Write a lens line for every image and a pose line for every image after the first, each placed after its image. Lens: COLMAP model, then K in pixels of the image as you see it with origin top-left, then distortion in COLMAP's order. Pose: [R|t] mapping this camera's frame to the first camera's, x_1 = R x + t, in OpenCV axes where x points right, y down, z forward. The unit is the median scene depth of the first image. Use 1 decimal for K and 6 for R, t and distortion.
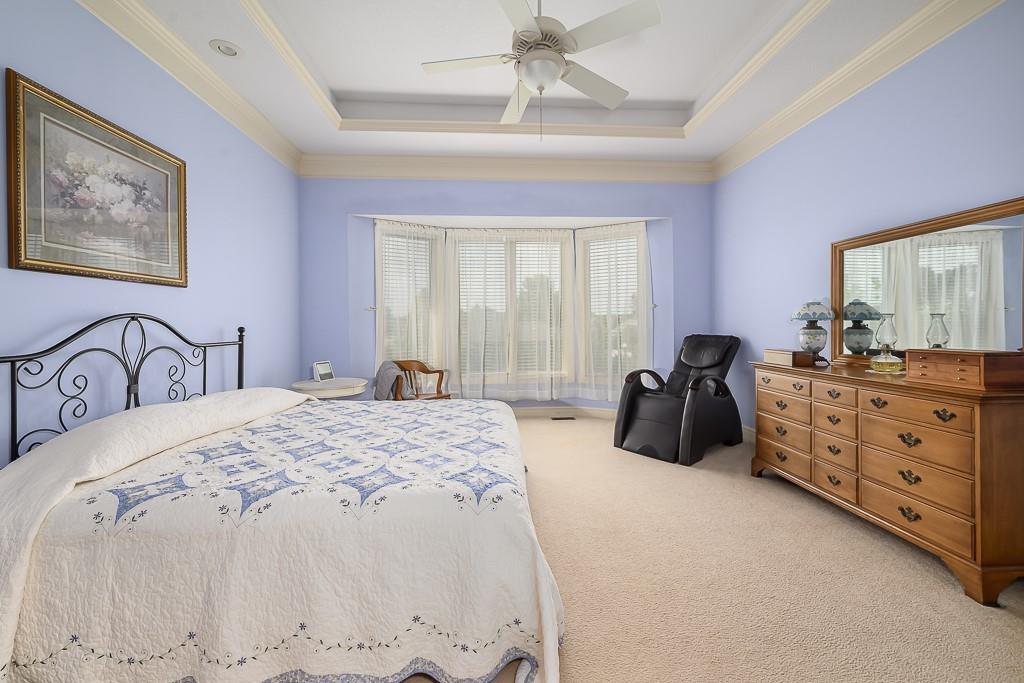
lens RADIAL K [[403.7, 0, 510.6], [0, 403.7, 326.6], [0, 0, 1]] dist [0.001621, -0.000188]
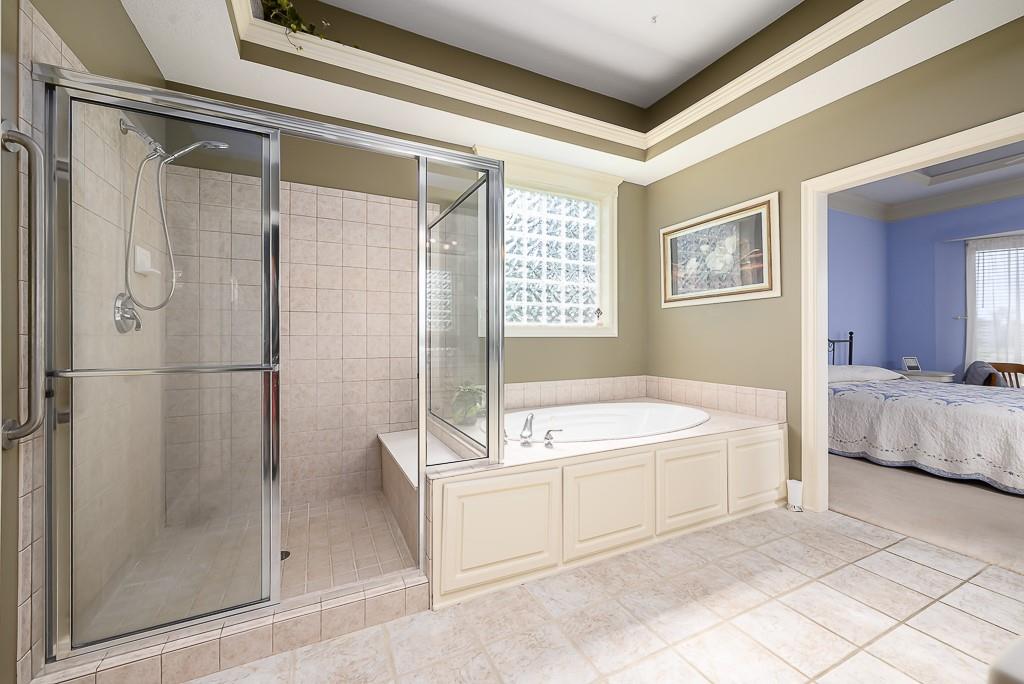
lens RADIAL K [[403.7, 0, 518.9], [0, 403.7, 339.3], [0, 0, 1]] dist [0.001621, -0.000188]
pose [[0.387825, 0.010623, -0.921672, 0.348472], [-0.004736, 0.999943, 0.009532, 0.023653], [0.921721, 0.000668, 0.387853, -0.929243]]
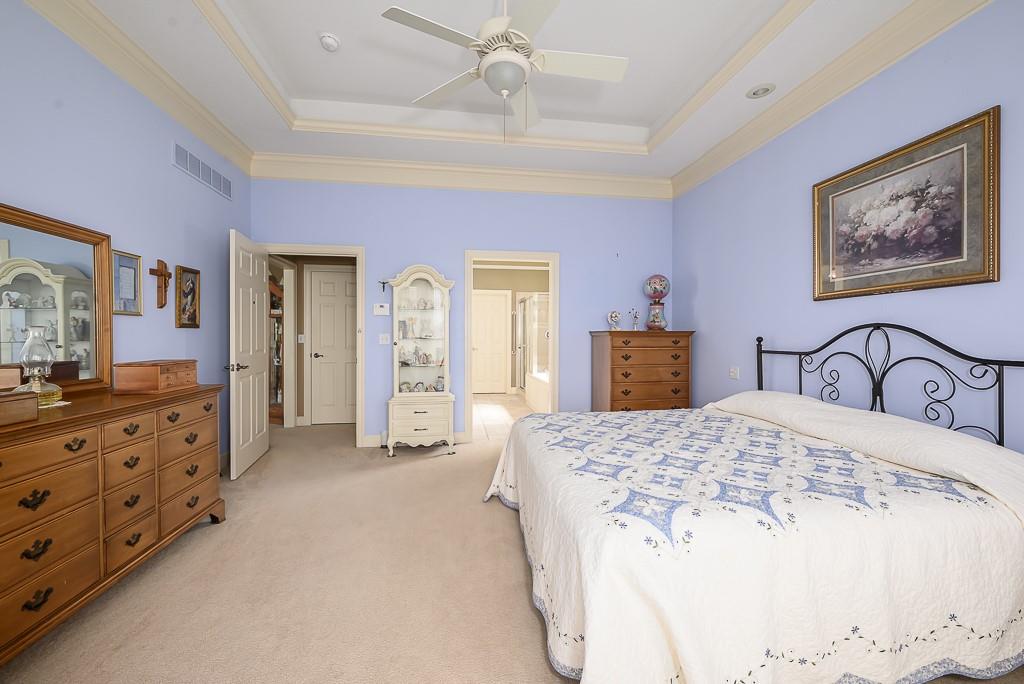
lens RADIAL K [[403.7, 0, 511.6], [0, 403.7, 339.6], [0, 0, 1]] dist [0.001621, -0.000188]
pose [[-0.996090, 0.010155, -0.087759, 0.156434], [0.009211, 0.999895, 0.011155, -0.010462], [0.087863, 0.010303, -0.996079, 2.105932]]
